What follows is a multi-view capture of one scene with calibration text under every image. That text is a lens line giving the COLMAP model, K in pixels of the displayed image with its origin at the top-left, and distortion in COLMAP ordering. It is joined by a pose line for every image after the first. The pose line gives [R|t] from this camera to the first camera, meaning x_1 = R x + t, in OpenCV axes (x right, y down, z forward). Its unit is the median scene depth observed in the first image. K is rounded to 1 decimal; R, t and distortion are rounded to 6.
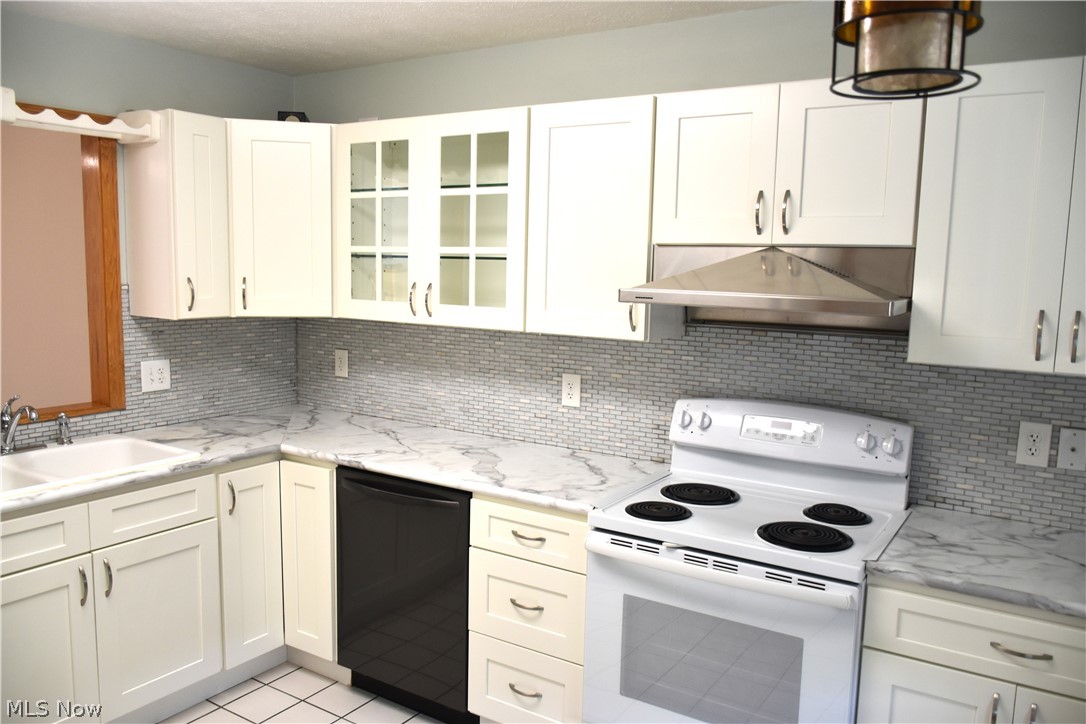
lens RADIAL K [[833.0, 0, 545.9], [0, 833.0, 364.2], [0, 0, 1]] dist [-0.010100, 0.000100]
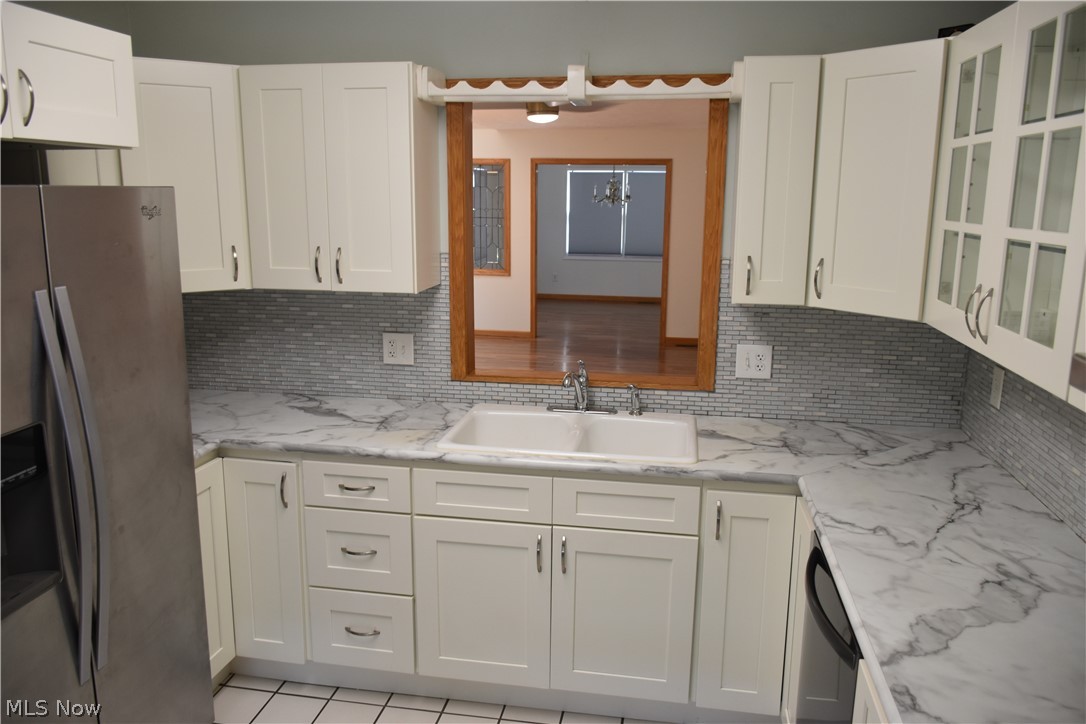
lens RADIAL K [[833.0, 0, 545.3], [0, 833.0, 358.3], [0, 0, 1]] dist [-0.010100, 0.000100]
pose [[0.403408, 0.163039, -0.900378, 0.260087], [-0.117178, 0.985101, 0.125880, -0.080215], [0.907486, 0.054723, 0.416502, 0.441221]]
